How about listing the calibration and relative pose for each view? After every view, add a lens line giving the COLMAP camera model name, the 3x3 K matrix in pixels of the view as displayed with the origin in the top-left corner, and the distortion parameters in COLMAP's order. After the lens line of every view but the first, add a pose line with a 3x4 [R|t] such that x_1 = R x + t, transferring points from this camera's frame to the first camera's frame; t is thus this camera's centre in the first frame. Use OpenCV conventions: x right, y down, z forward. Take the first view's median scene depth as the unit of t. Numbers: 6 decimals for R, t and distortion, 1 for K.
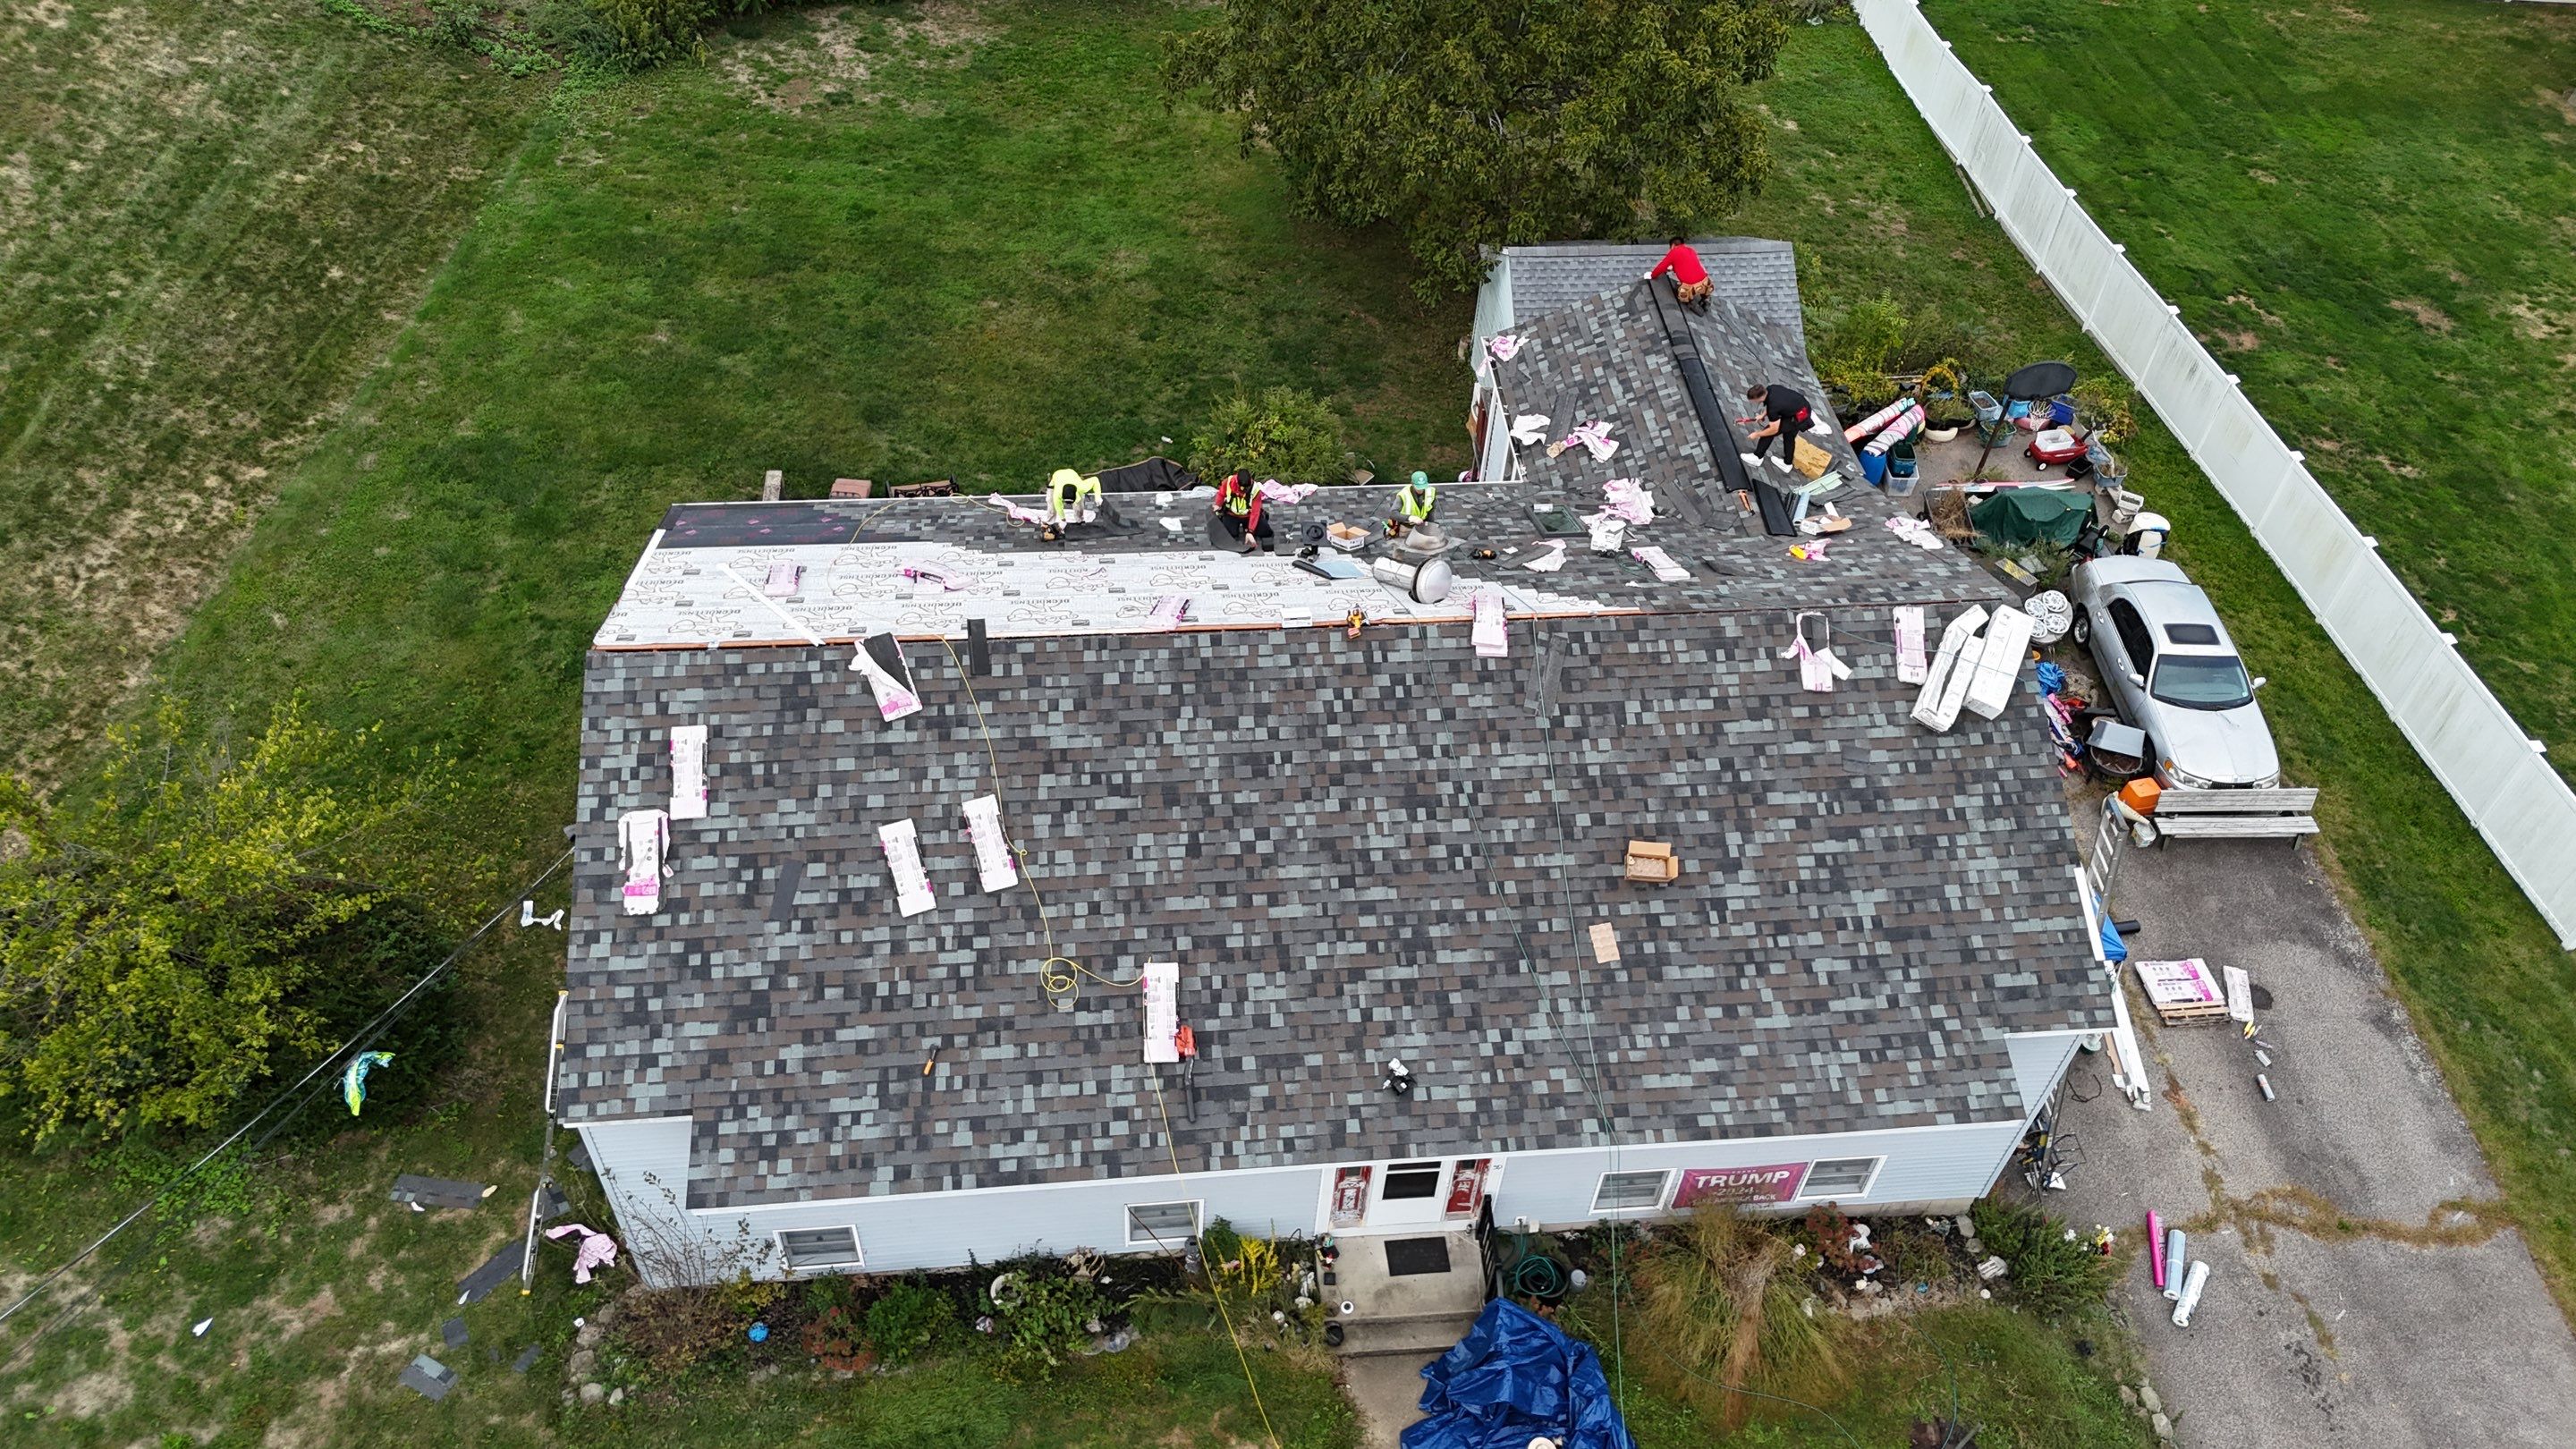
lens RADIAL K [[1896.1, 0, 1285.1], [0, 1896.1, 714.9], [0, 0, 1]] dist [0.080954, -0.076632]
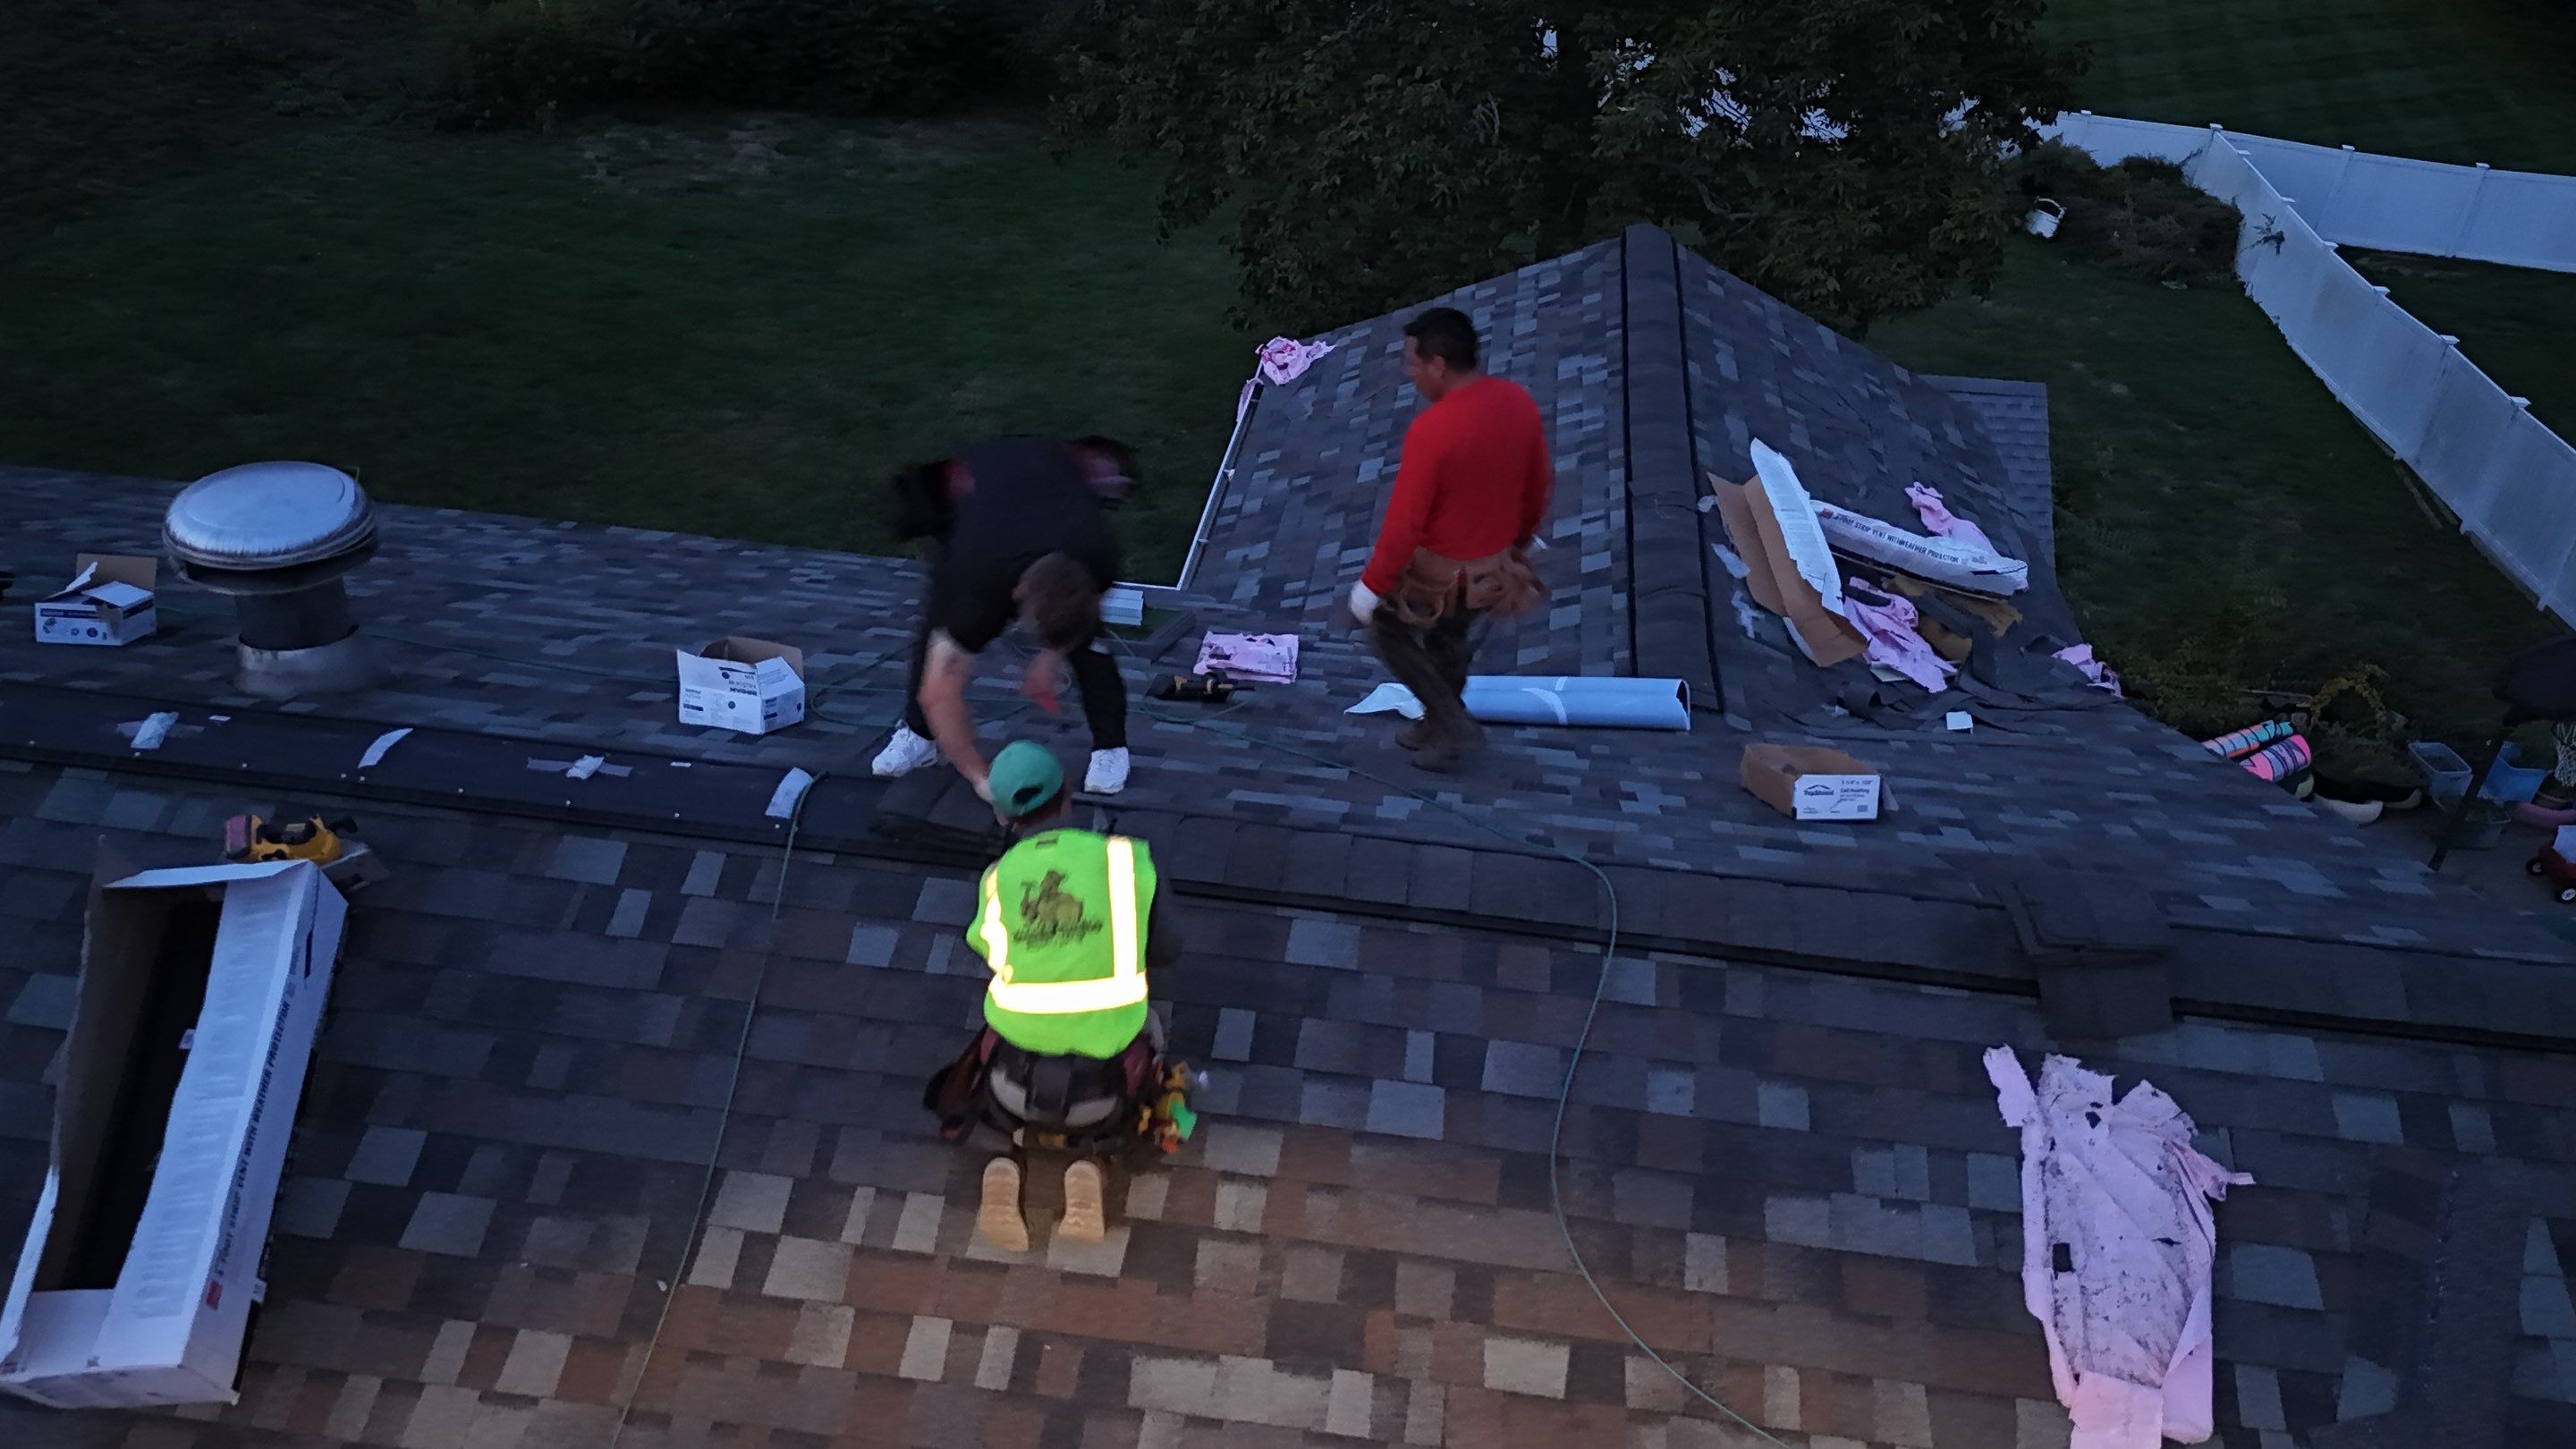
lens RADIAL K [[1896.1, 0, 1290.4], [0, 1896.1, 705.7], [0, 0, 1]] dist [0.080954, -0.076632]
pose [[0.974386, 0.120740, -0.189719, 0.279301], [-0.162830, 0.960681, -0.224895, -0.019674], [0.155106, 0.250026, 0.955735, 0.790041]]
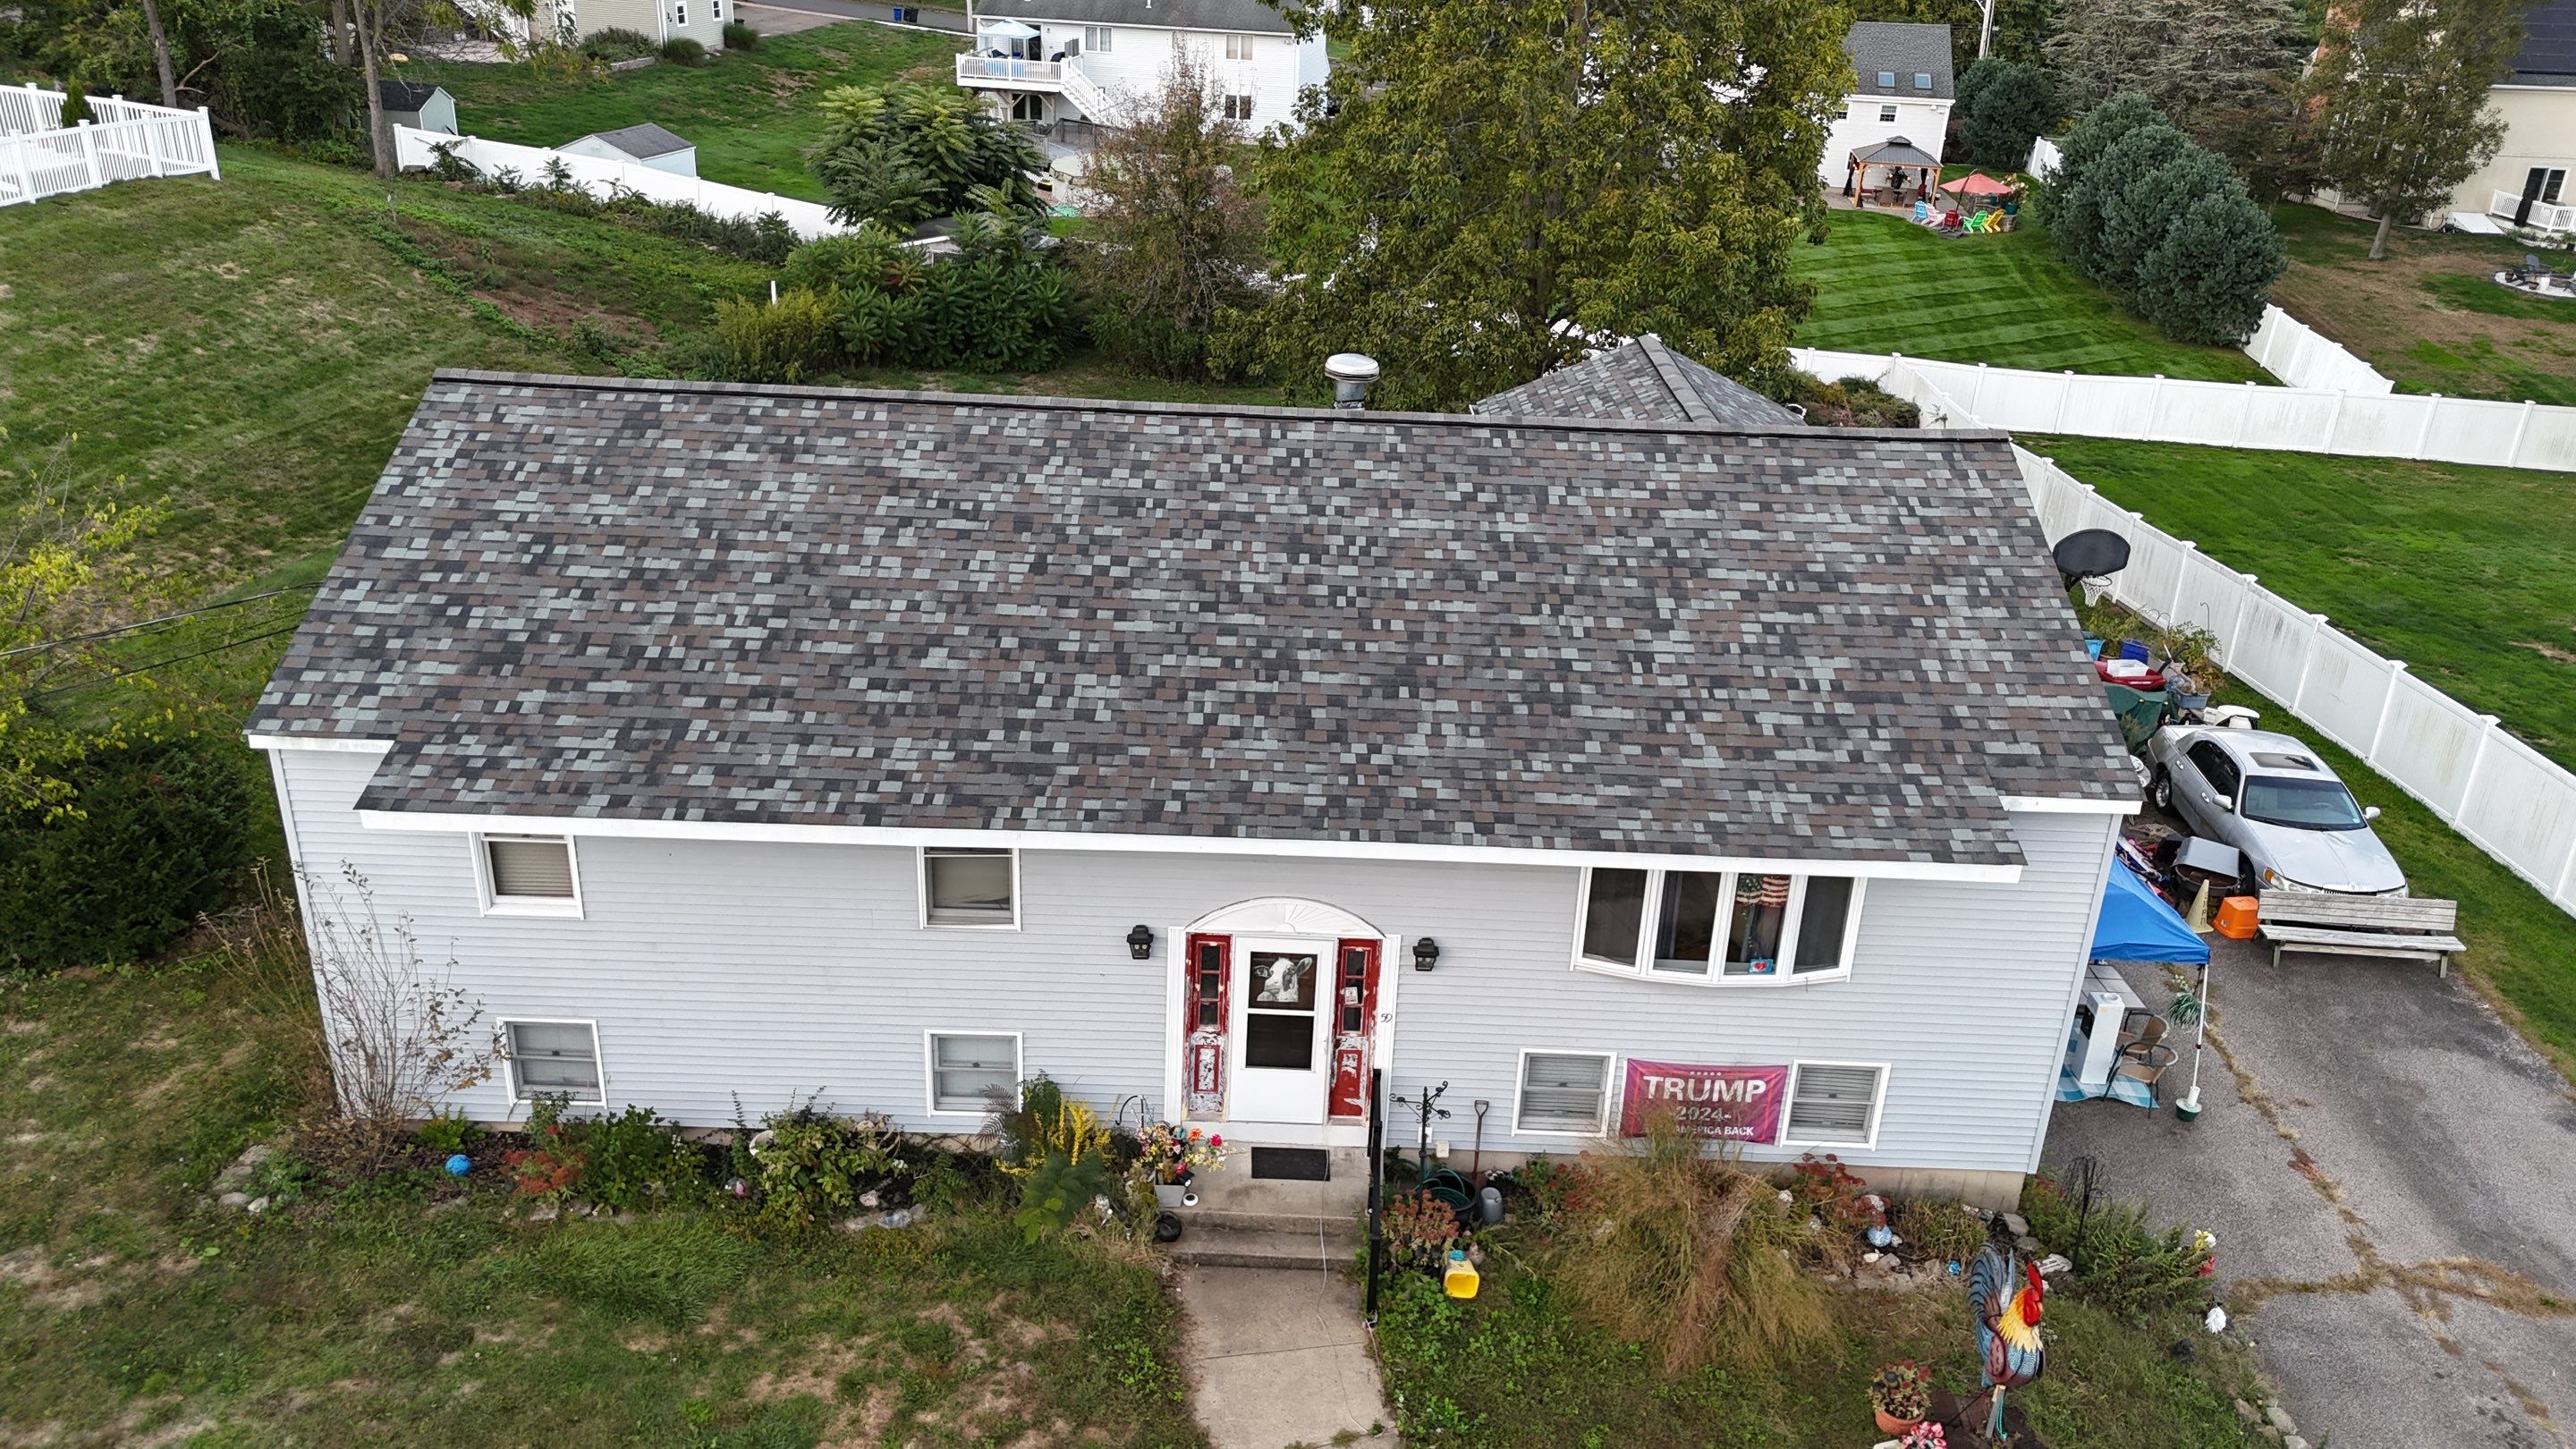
lens RADIAL K [[1896.1, 0, 1284.0], [0, 1896.1, 710.5], [0, 0, 1]] dist [0.080954, -0.076632]
pose [[0.994699, 0.035116, -0.096649, 0.146345], [-0.069999, 0.919737, -0.386243, 0.445455], [0.075328, 0.390961, 0.917320, 0.215345]]
